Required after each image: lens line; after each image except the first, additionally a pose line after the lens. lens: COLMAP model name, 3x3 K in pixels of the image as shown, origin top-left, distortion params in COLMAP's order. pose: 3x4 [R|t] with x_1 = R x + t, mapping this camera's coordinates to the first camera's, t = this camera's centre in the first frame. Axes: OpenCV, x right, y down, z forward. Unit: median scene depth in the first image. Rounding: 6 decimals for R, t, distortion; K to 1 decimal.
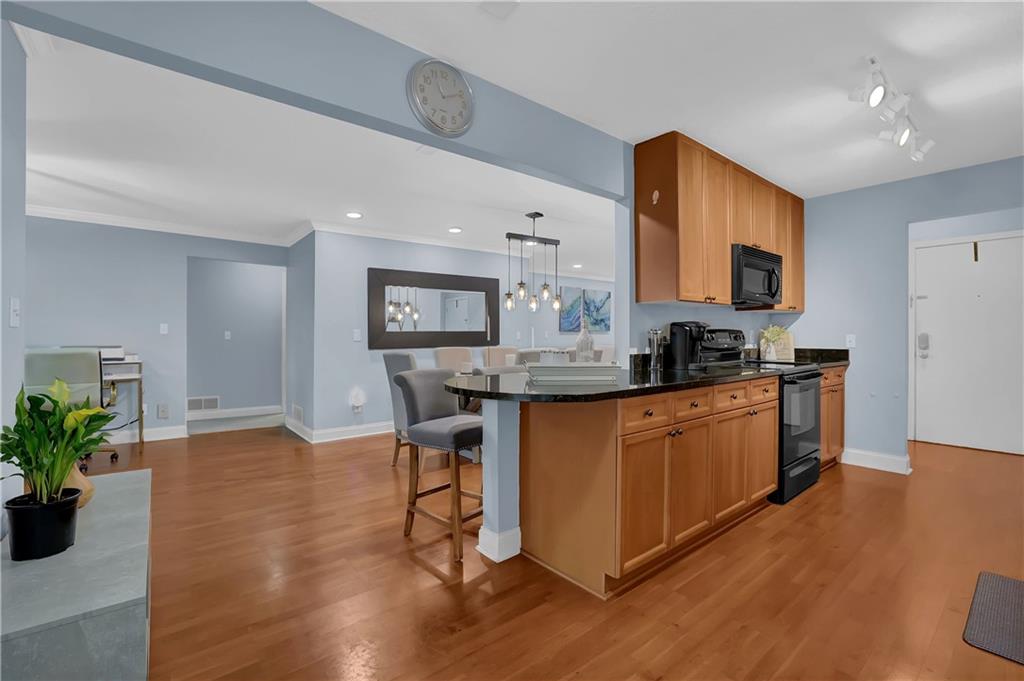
lens RADIAL K [[457.4, 0, 507.0], [0, 457.4, 336.4], [0, 0, 1]] dist [-0.047641, 0.019664]
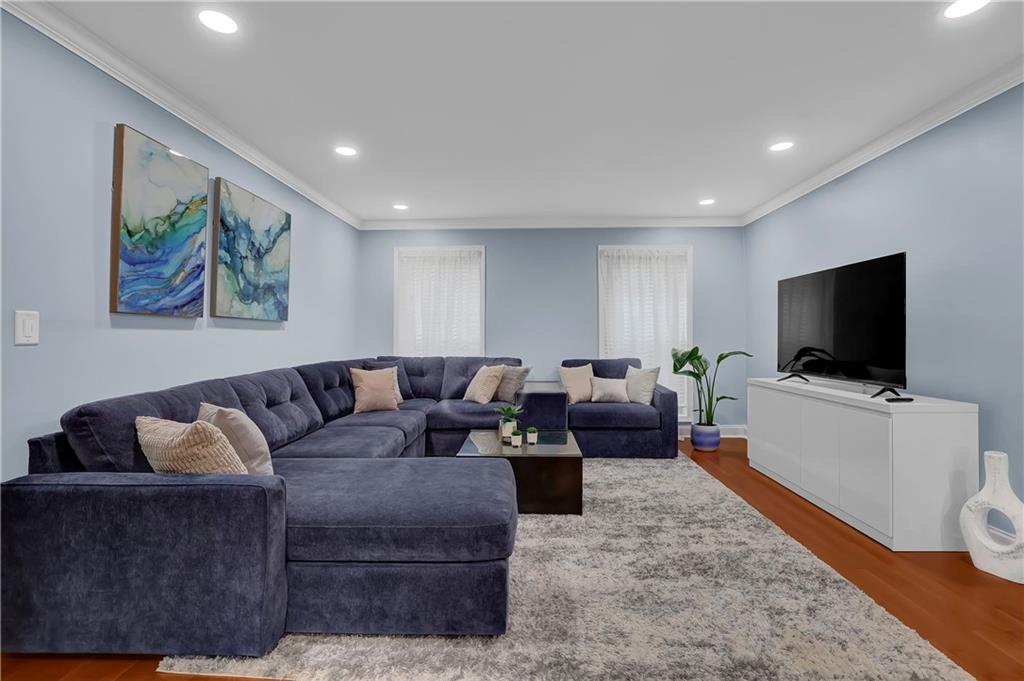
lens RADIAL K [[457.4, 0, 507.0], [0, 457.4, 336.4], [0, 0, 1]] dist [-0.047641, 0.019664]
pose [[0.661235, 0.002715, 0.750174, 0.188198], [-0.000219, 0.999994, -0.003427, 0.003987], [-0.750179, 0.002102, 0.661232, 1.680914]]
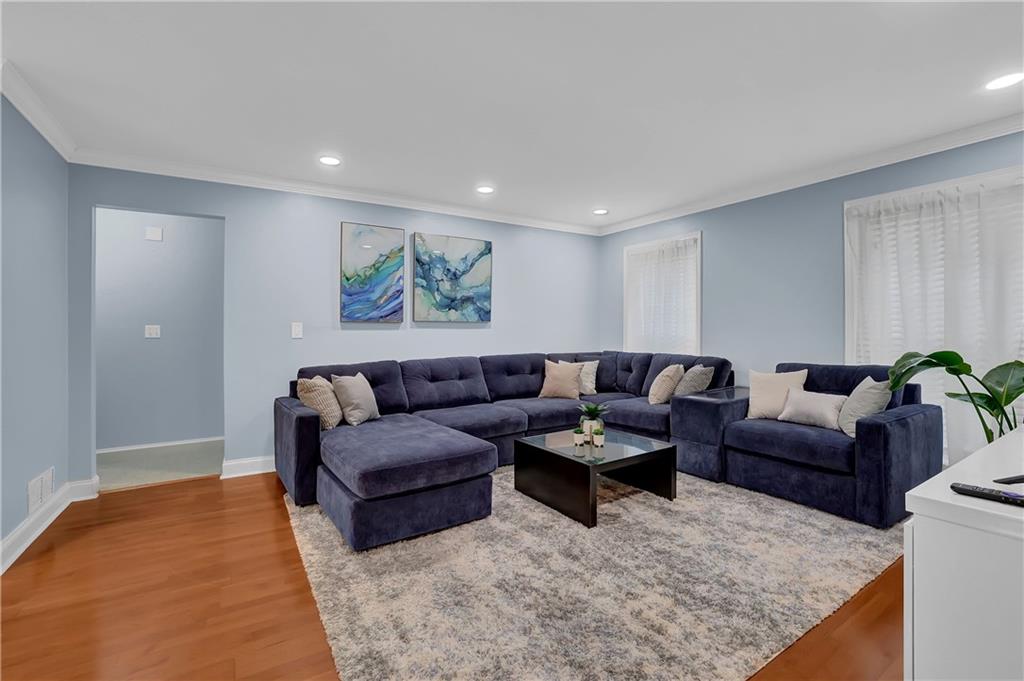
lens RADIAL K [[454.0, 0, 534.4], [0, 454.0, 338.4], [0, 0, 1]] dist [-0.030627, 0.000241]
pose [[0.996189, -0.000320, -0.087216, 0.838989], [0.001756, 0.999864, 0.016384, -0.004844], [0.087199, -0.016475, 0.996055, 1.383015]]
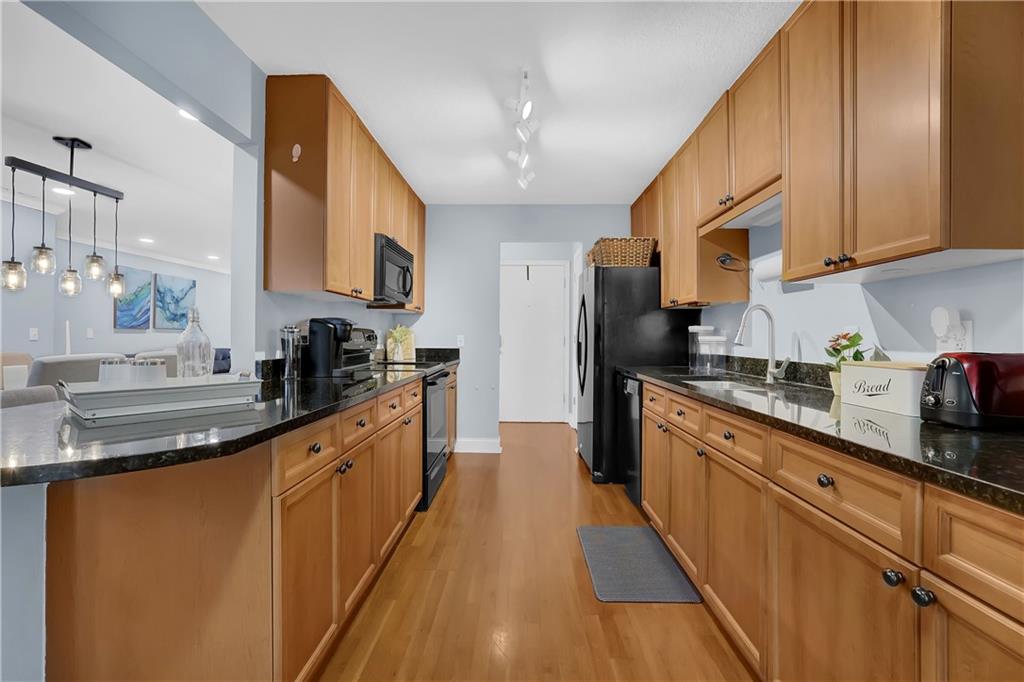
lens RADIAL K [[457.4, 0, 507.0], [0, 457.4, 336.9], [0, 0, 1]] dist [-0.047641, 0.019664]
pose [[0.661187, 0.003156, 0.750214, -0.003790], [-0.003695, 0.999993, -0.000950, 0.001092], [-0.750212, -0.002144, 0.661194, 0.193547]]
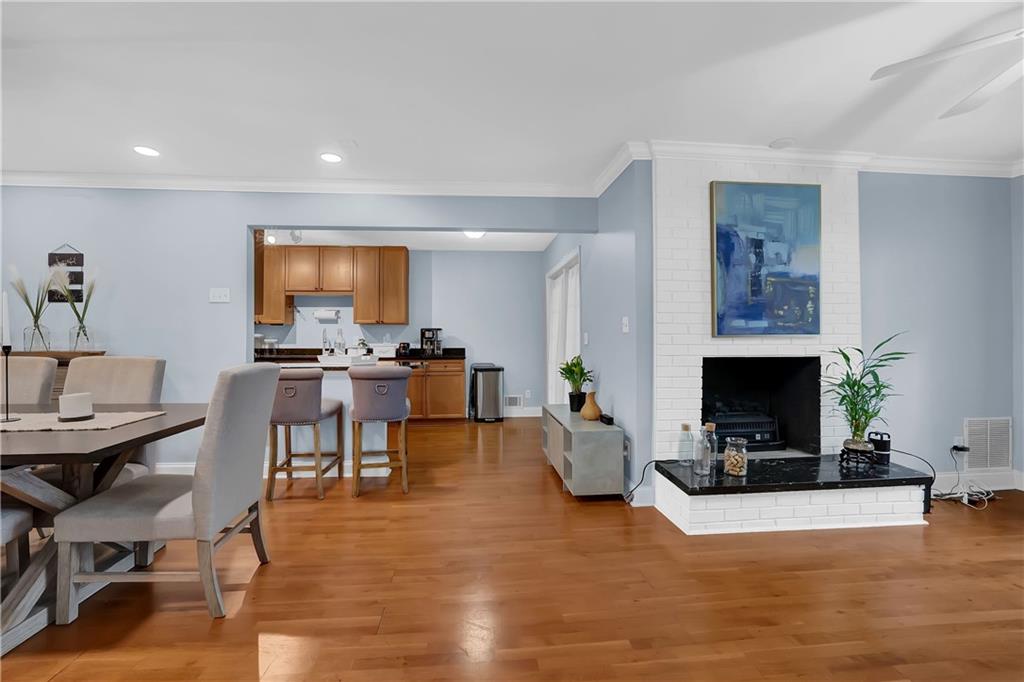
lens RADIAL K [[457.4, 0, 507.0], [0, 457.4, 336.9], [0, 0, 1]] dist [-0.047641, 0.019664]
pose [[-0.832950, 0.000754, 0.553348, -0.847126], [-0.003348, 0.999974, -0.006403, -0.003444], [-0.553338, -0.007186, -0.832926, 1.383104]]
